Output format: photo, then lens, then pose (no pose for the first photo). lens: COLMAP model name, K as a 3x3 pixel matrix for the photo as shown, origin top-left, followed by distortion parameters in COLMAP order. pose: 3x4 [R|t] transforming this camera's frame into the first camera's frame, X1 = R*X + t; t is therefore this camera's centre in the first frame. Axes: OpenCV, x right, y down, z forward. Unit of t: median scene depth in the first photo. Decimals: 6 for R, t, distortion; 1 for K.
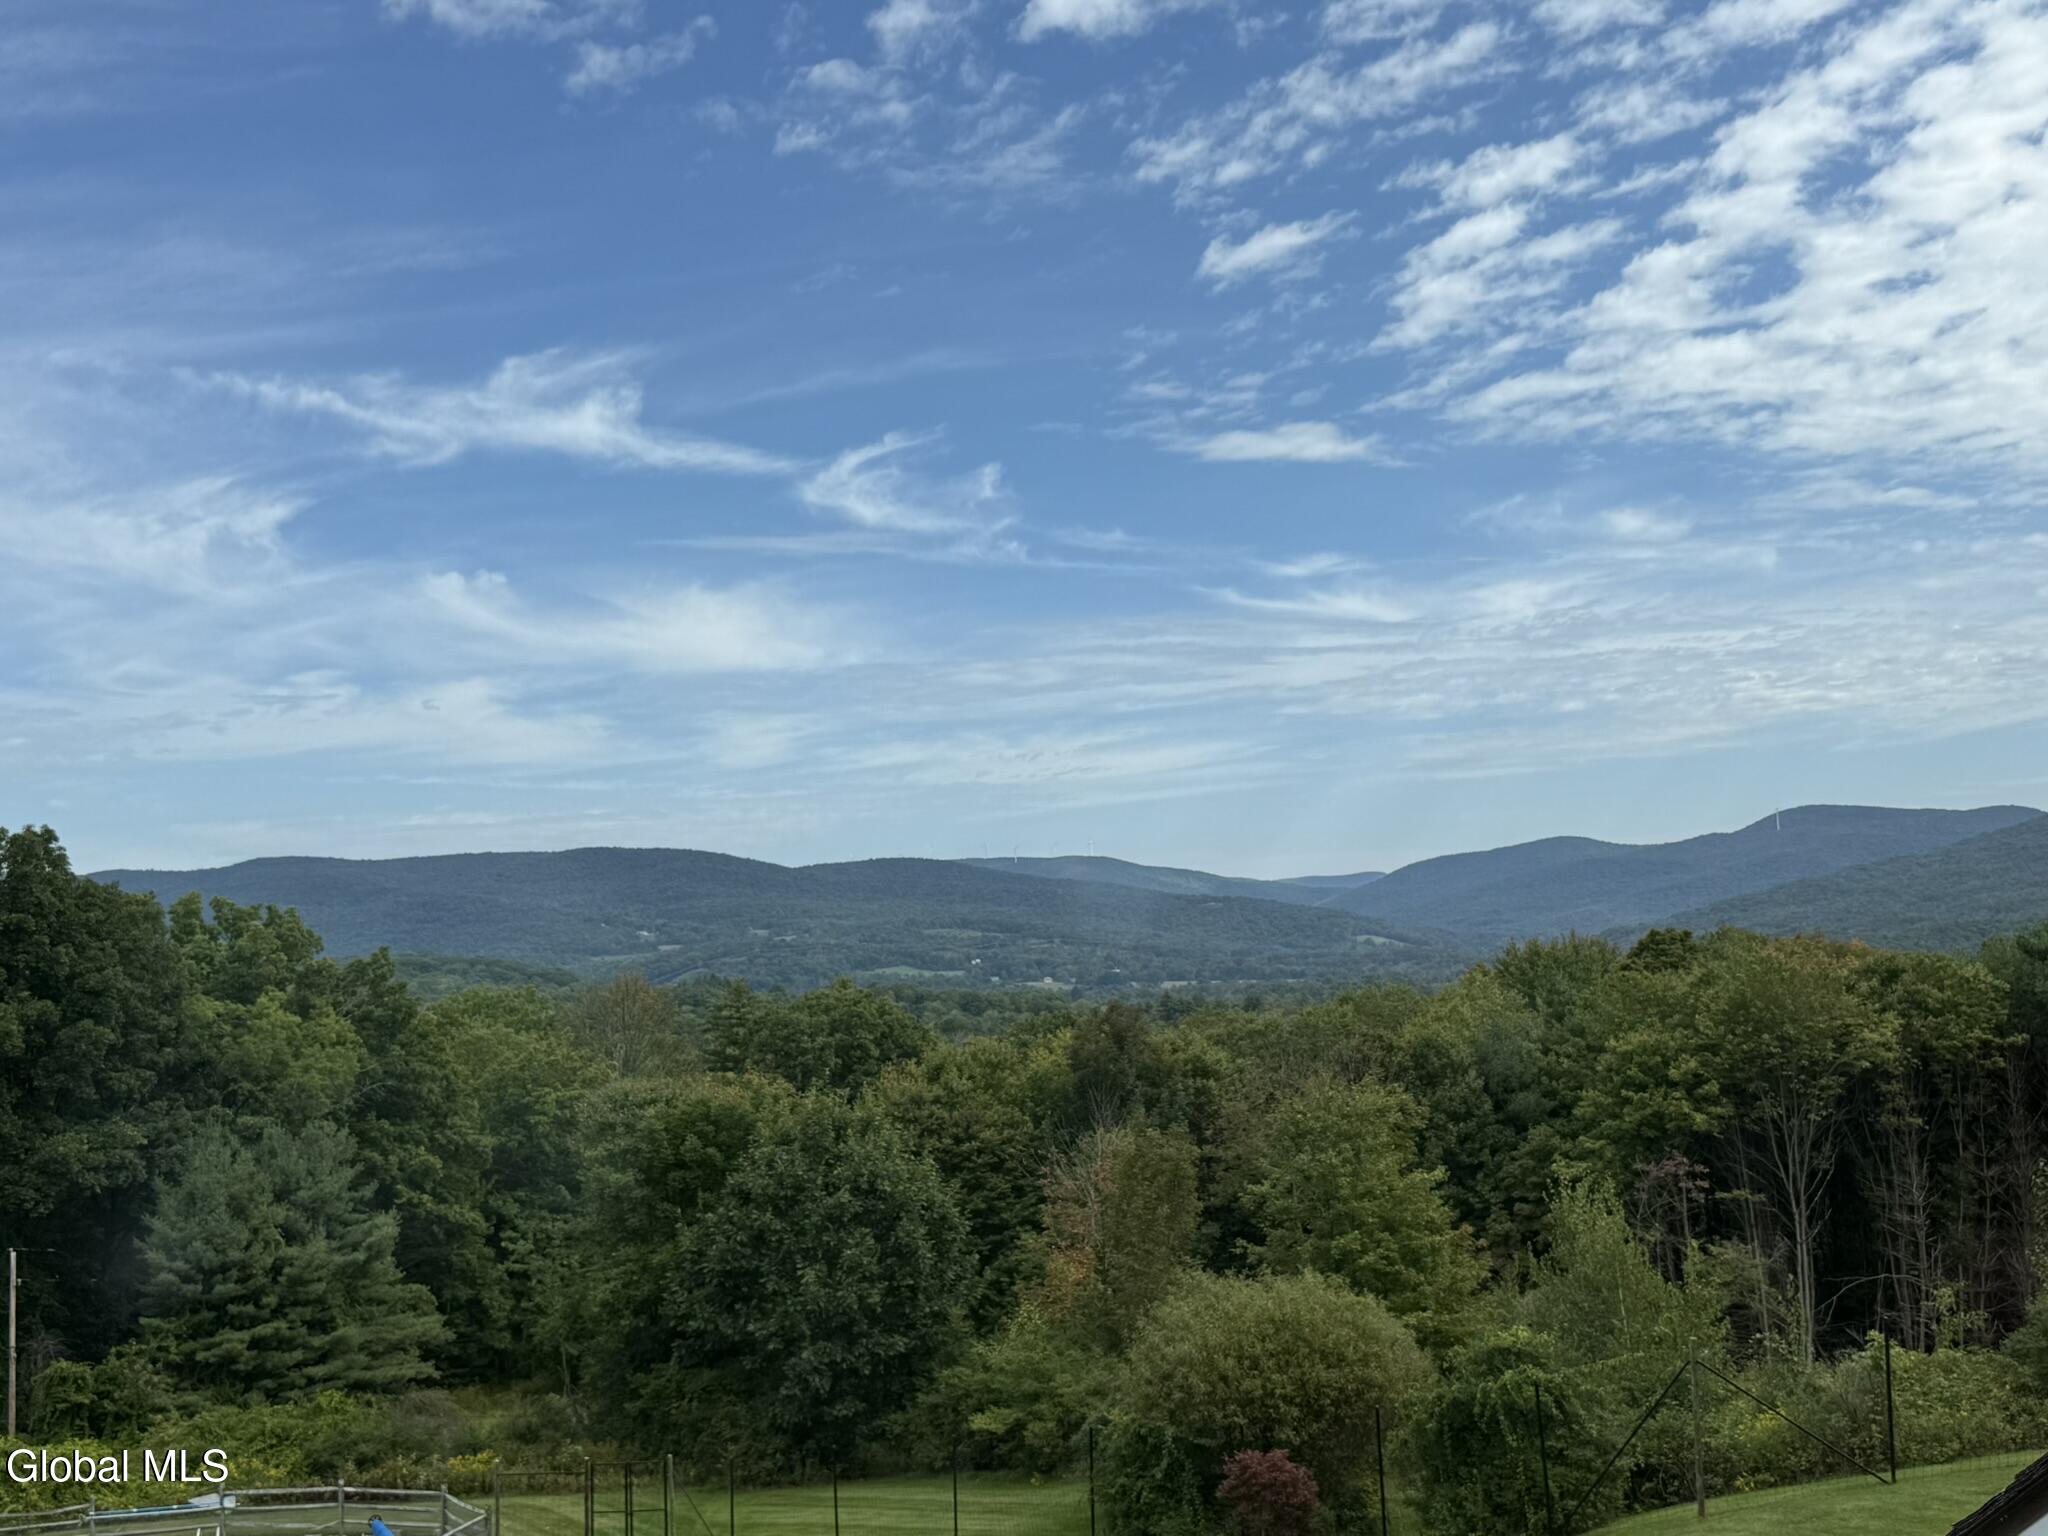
lens RADIAL K [[2302.3, 0, 1035.6], [0, 2302.3, 756.8], [0, 0, 1]] dist [0.111457, 0.000000]
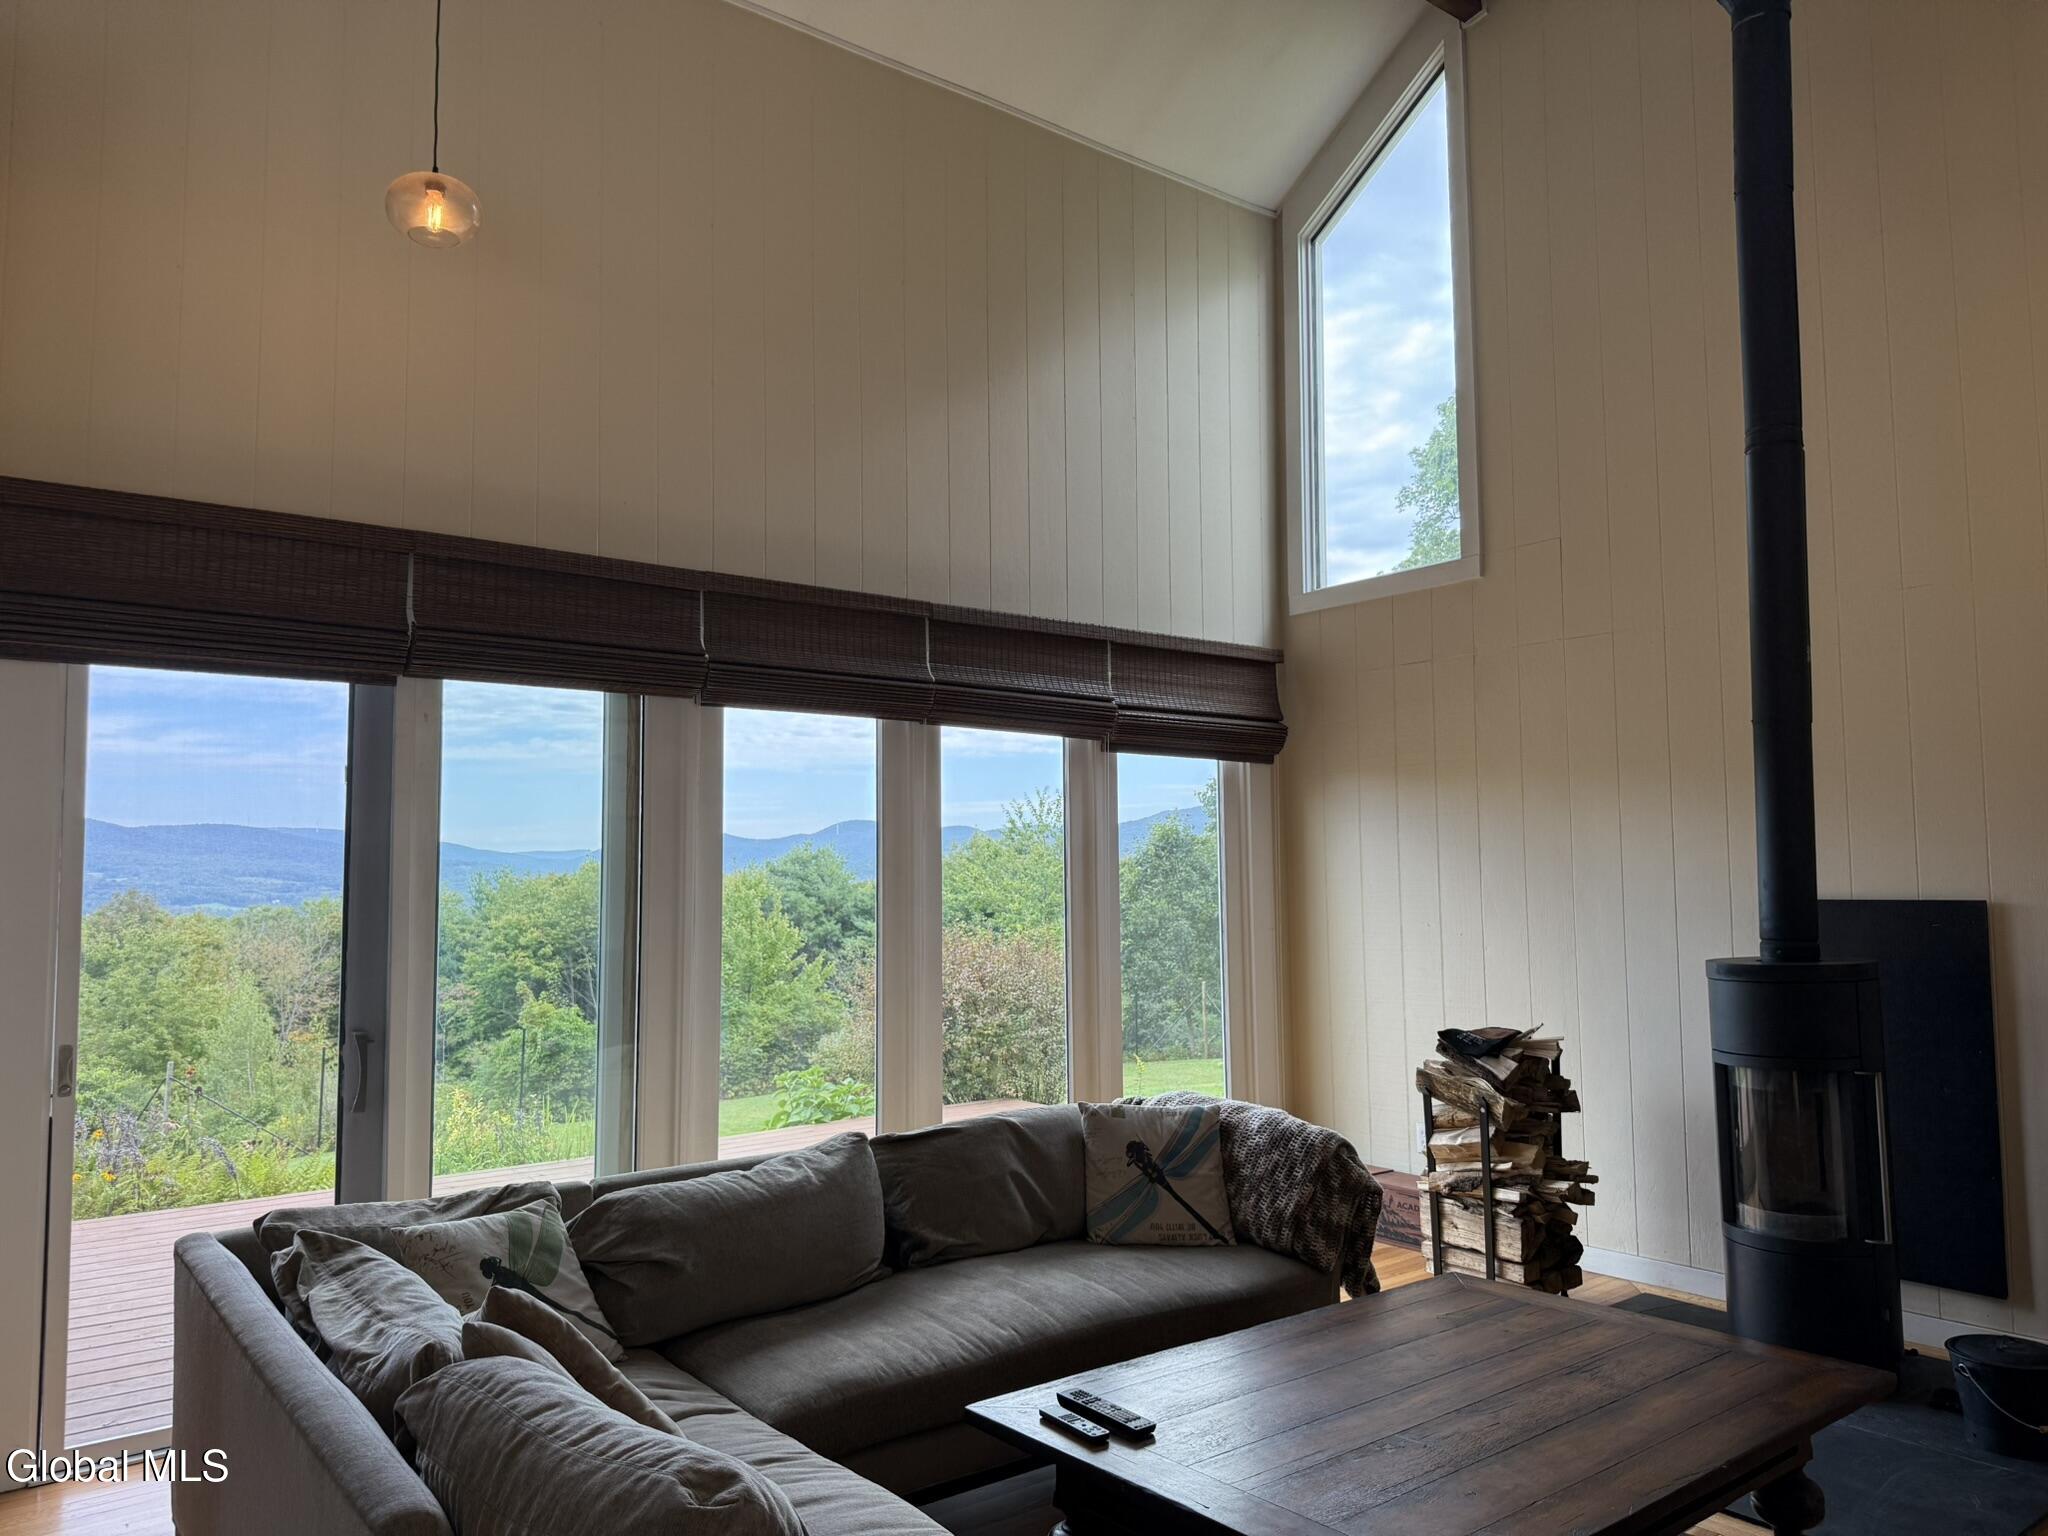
lens RADIAL K [[1460.6, 0, 1000.1], [0, 1460.6, 741.7], [0, 0, 1]] dist [0.071468, -0.104431]
pose [[0.914166, 0.070088, 0.399234, 0.163625], [-0.059832, 0.997481, -0.038109, 0.023201], [-0.400900, 0.010951, 0.916056, -0.020361]]
